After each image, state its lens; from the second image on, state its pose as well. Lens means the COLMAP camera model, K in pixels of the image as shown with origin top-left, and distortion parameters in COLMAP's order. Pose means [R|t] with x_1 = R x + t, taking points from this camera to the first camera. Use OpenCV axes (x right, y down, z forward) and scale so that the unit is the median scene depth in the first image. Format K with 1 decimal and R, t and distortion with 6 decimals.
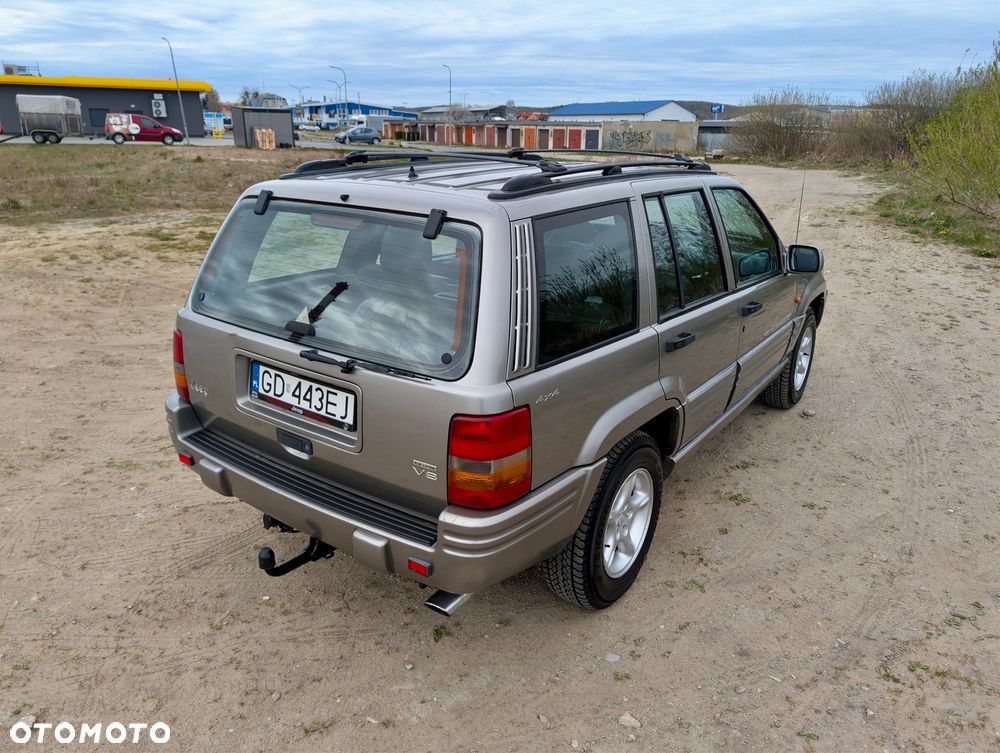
lens RADIAL K [[745.8, 0, 487.7], [0, 745.8, 385.0], [0, 0, 1]] dist [0.005710, -0.001181]
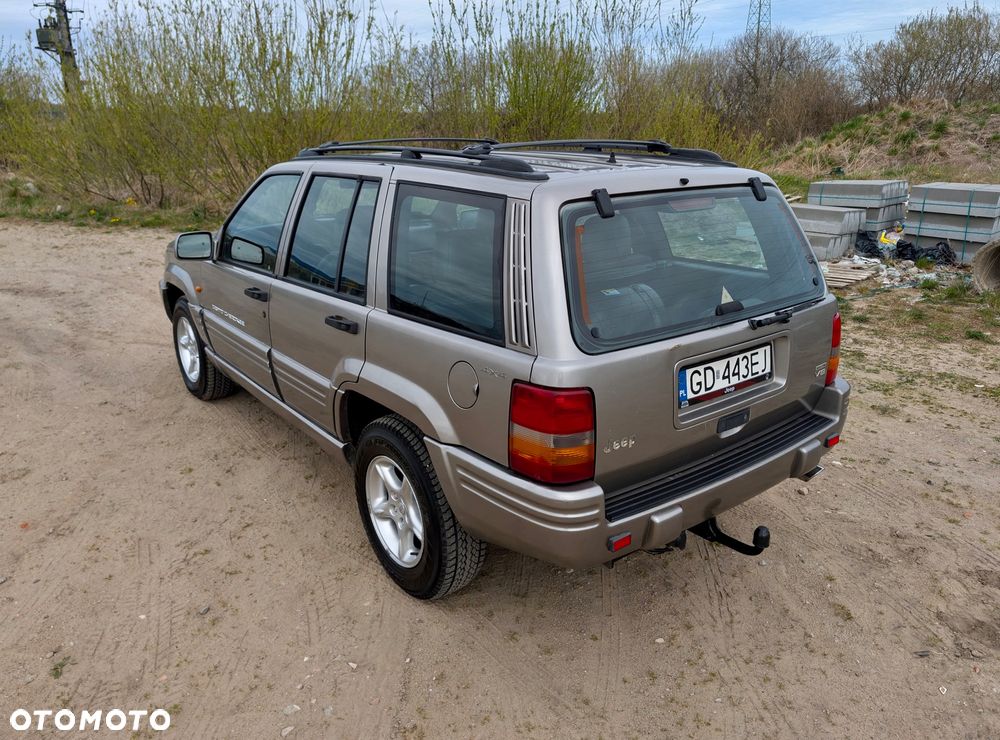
lens RADIAL K [[757.4, 0, 566.9], [0, 757.4, 366.1], [0, 0, 1]] dist [0.008307, -0.005922]
pose [[0.223513, -0.313769, 0.922817, -1.056771], [0.331977, 0.914669, 0.230591, -0.260360], [-0.916424, 0.254813, 0.308604, 0.743856]]
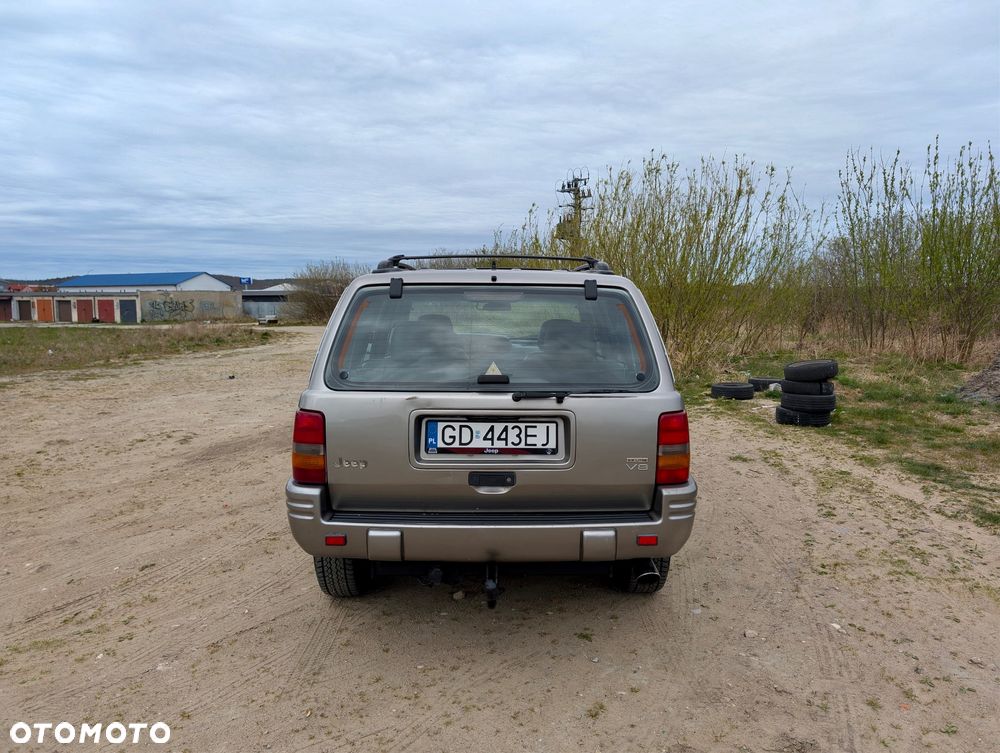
lens RADIAL K [[774.4, 0, 511.3], [0, 774.4, 374.4], [0, 0, 1]] dist [0.028410, -0.002503]
pose [[0.784410, -0.074939, 0.615699, -0.817938], [0.220607, 0.961471, -0.164033, 0.104721], [-0.579684, 0.264496, 0.770719, 0.018728]]
